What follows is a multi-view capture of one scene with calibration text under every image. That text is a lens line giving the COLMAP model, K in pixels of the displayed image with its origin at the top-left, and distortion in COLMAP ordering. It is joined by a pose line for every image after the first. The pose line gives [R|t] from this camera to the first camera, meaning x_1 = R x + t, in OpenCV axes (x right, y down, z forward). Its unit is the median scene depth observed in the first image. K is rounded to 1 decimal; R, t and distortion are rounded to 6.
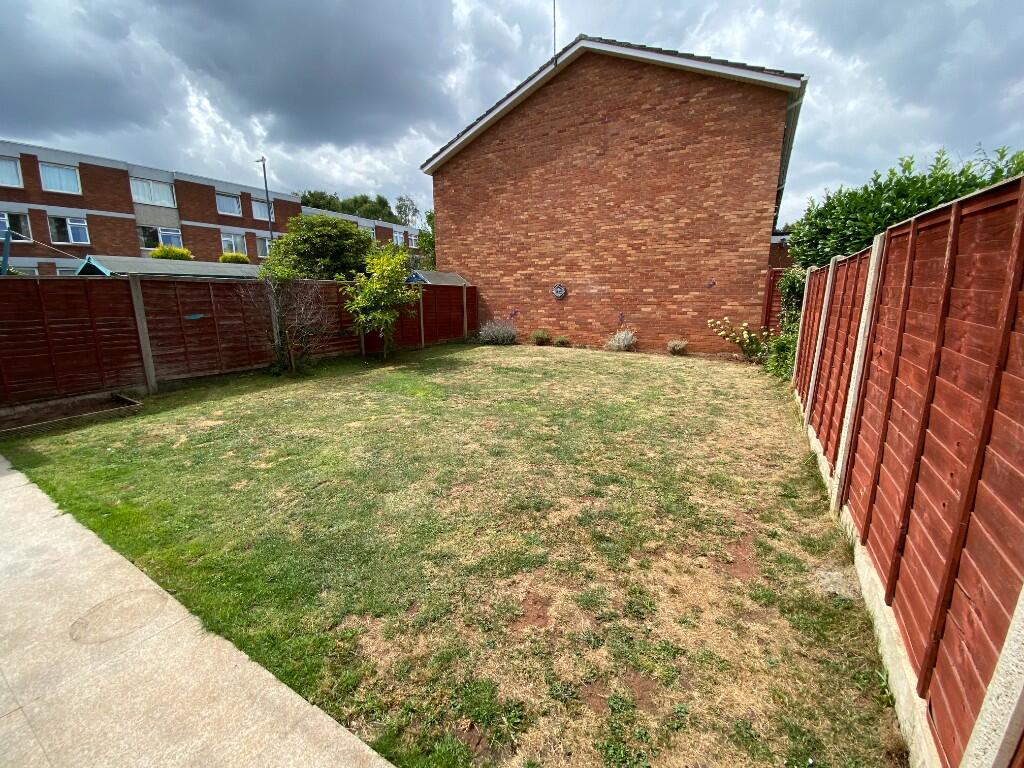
lens RADIAL K [[421.2, 0, 516.4], [0, 421.2, 388.1], [0, 0, 1]] dist [0.007091, -0.013202]
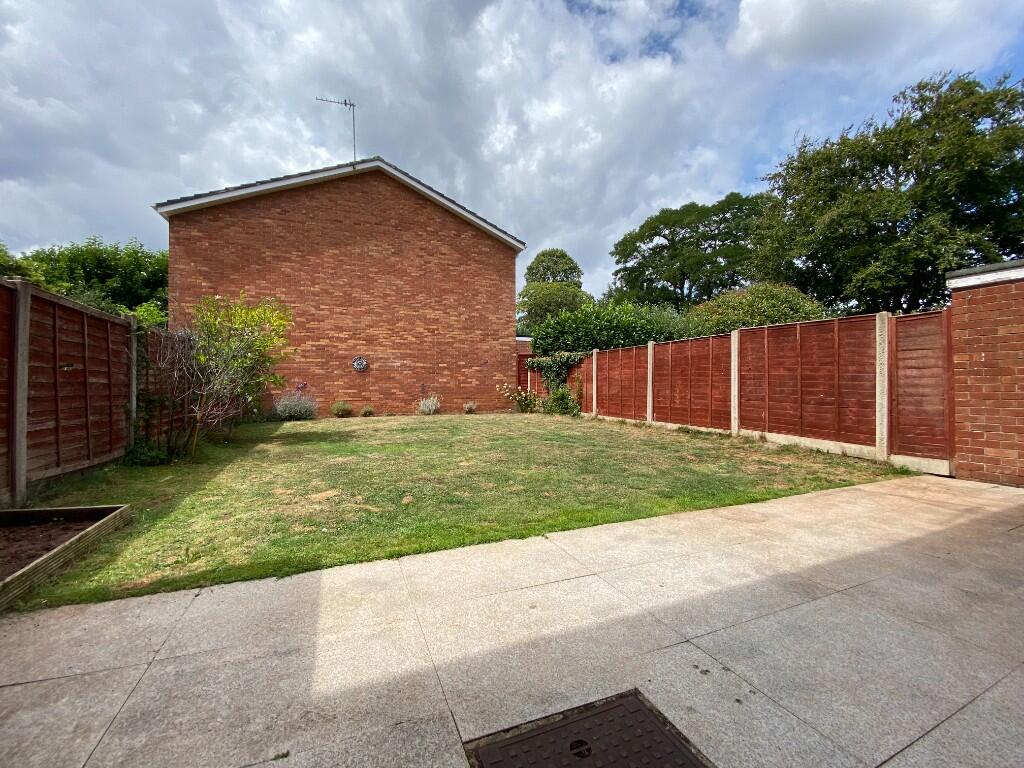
lens RADIAL K [[421.2, 0, 509.6], [0, 421.2, 389.3], [0, 0, 1]] dist [0.007091, -0.013202]
pose [[0.602284, -0.006992, 0.798251, -0.564768], [0.172059, 0.977595, -0.121256, 0.022853], [-0.779519, 0.210377, 0.589993, 0.126319]]
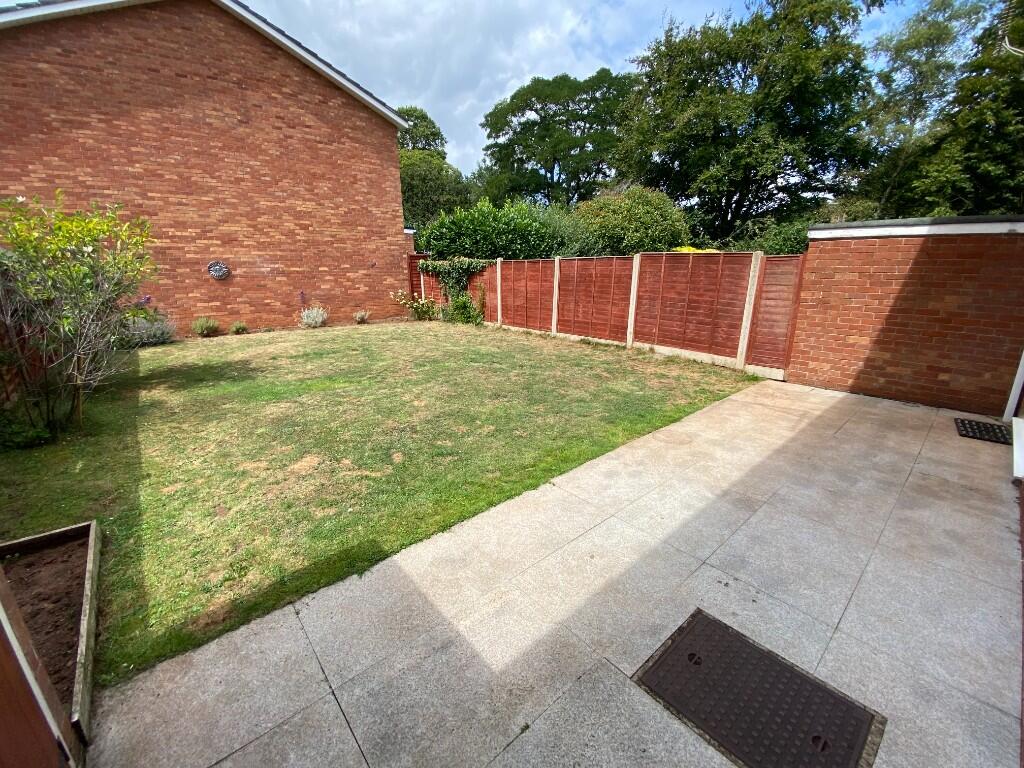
lens RADIAL K [[421.2, 0, 510.7], [0, 421.2, 389.6], [0, 0, 1]] dist [0.007091, -0.013202]
pose [[0.313338, -0.266915, 0.911359, -0.623936], [0.206395, 0.955888, 0.208995, -0.059899], [-0.926942, 0.122614, 0.354606, 0.195393]]
